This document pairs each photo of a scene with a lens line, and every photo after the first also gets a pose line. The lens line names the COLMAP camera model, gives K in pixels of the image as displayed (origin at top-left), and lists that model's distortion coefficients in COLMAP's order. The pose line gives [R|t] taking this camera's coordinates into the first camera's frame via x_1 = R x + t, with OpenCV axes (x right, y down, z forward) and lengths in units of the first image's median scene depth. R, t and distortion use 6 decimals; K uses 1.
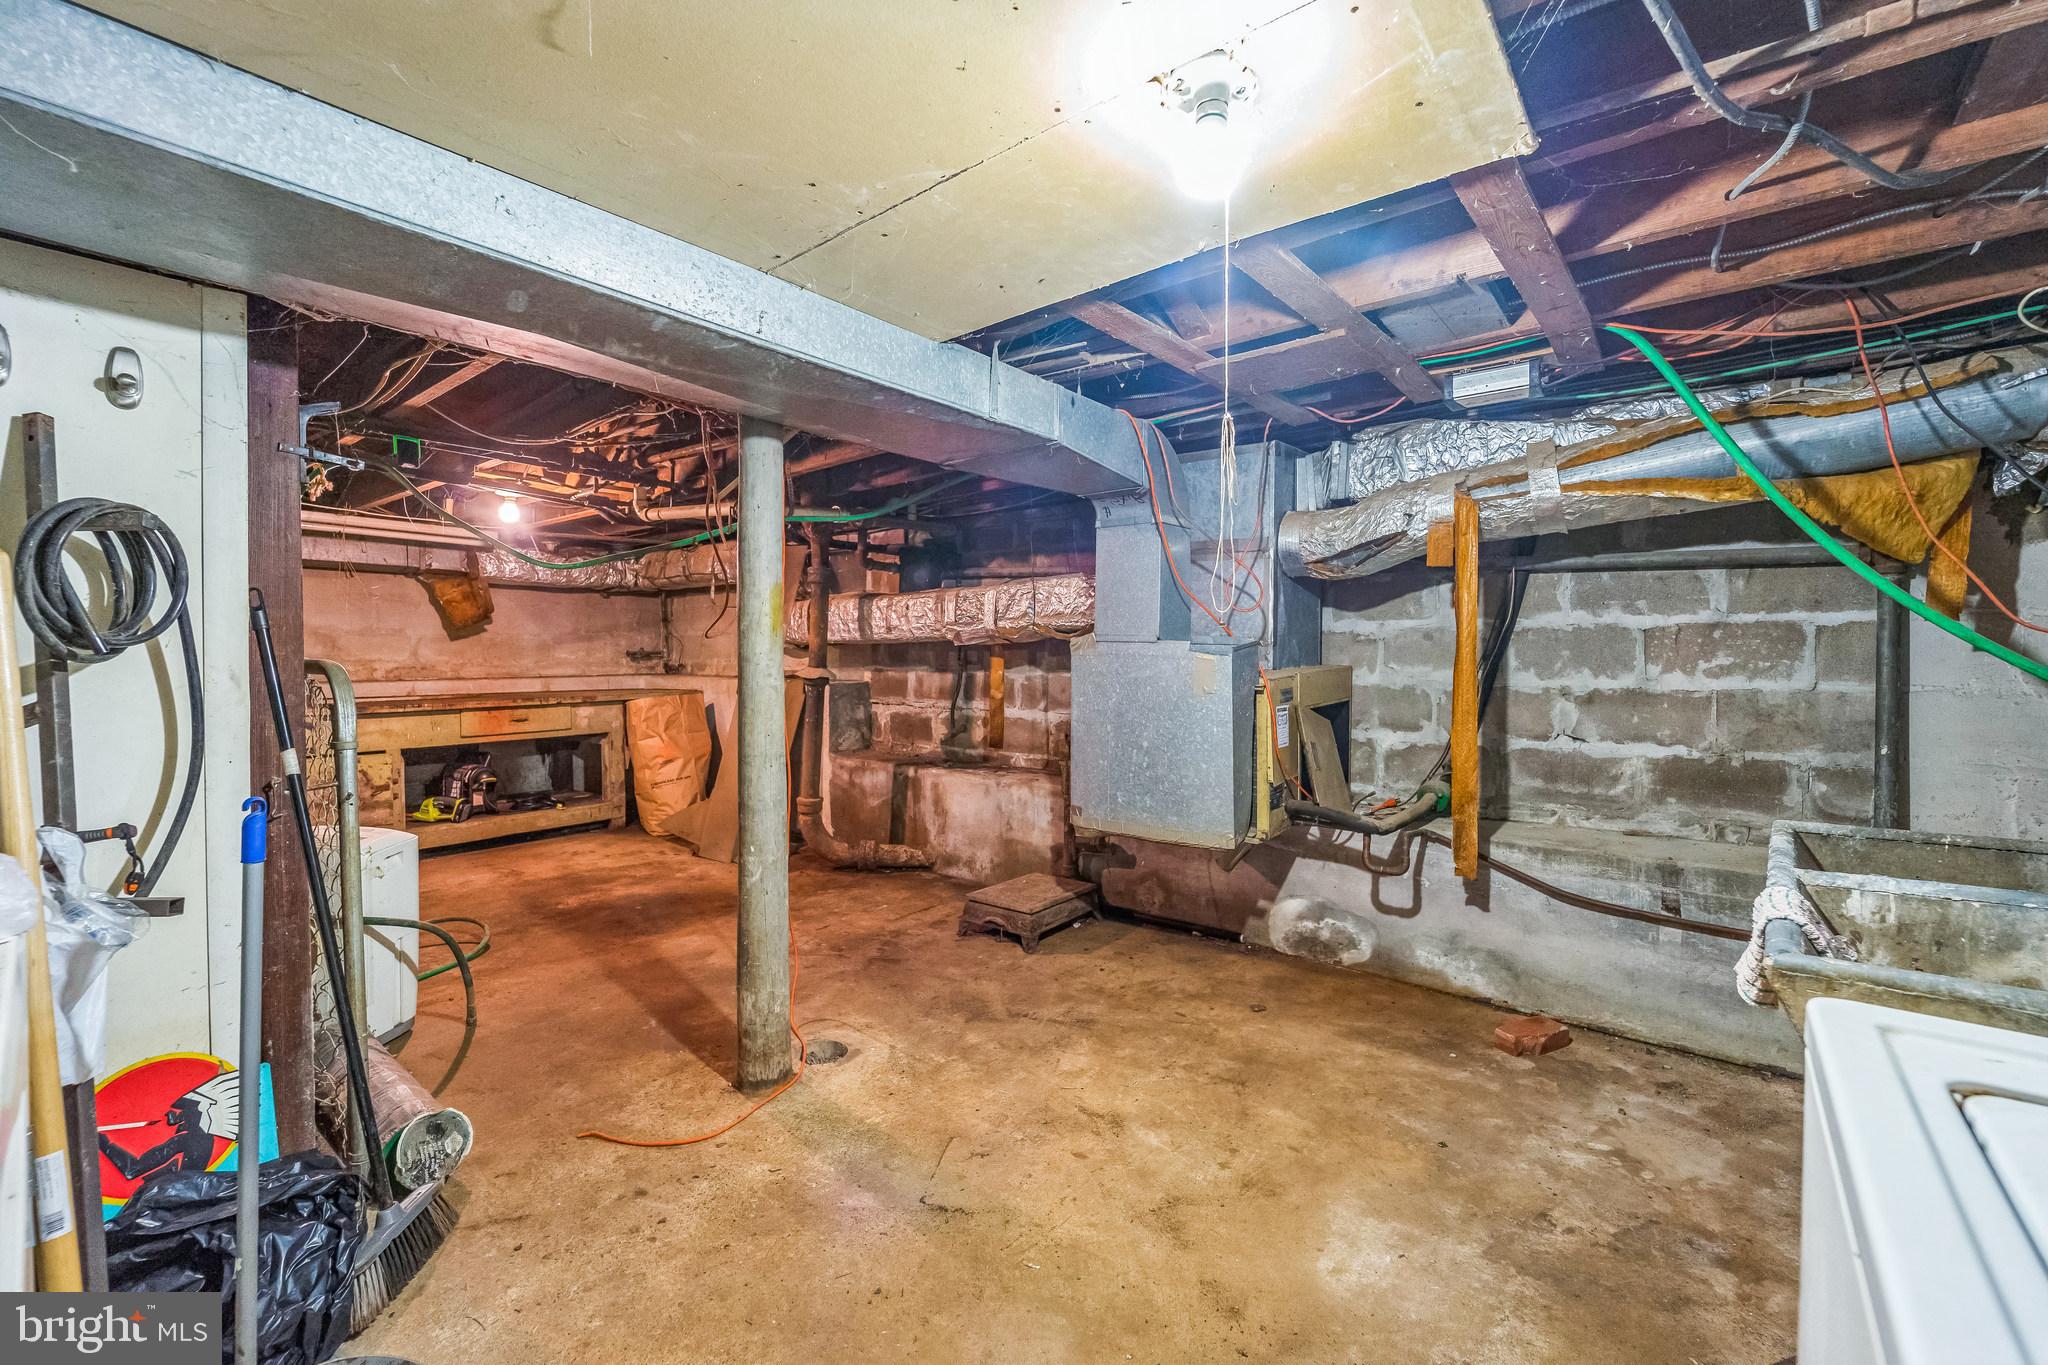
lens RADIAL K [[840.9, 0, 1040.6], [0, 840.9, 673.9], [0, 0, 1]] dist [0.000295, -0.001560]
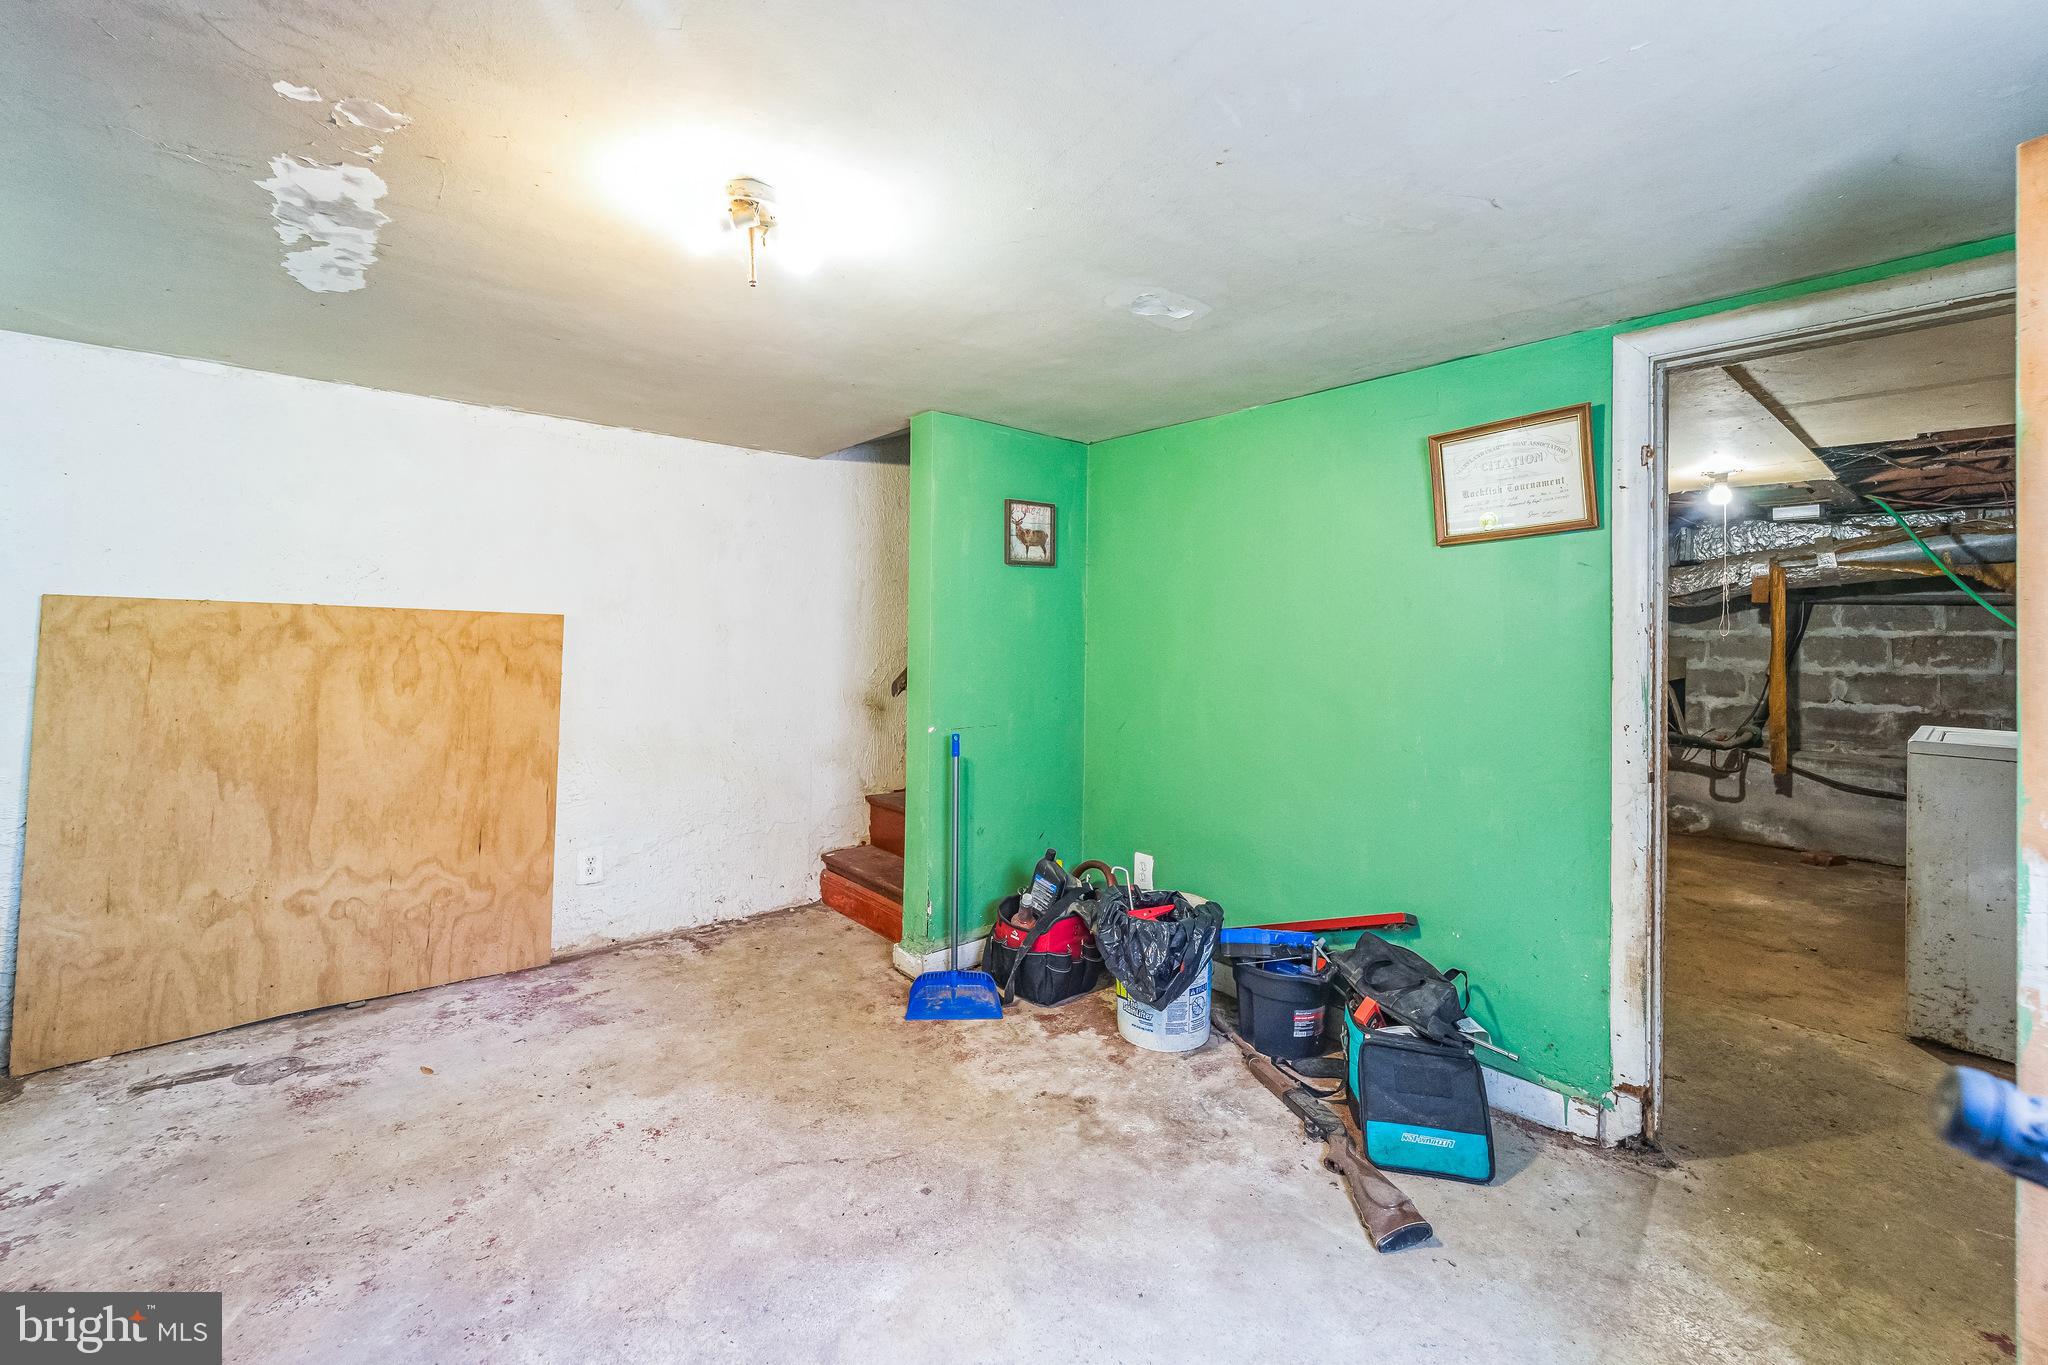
lens RADIAL K [[840.9, 0, 1032.9], [0, 840.9, 629.1], [0, 0, 1]] dist [0.000295, -0.001560]
pose [[0.982343, 0.014841, -0.186500, -0.699054], [-0.022515, 0.998982, -0.039093, 0.034870], [0.185730, 0.042602, 0.981677, -1.029213]]
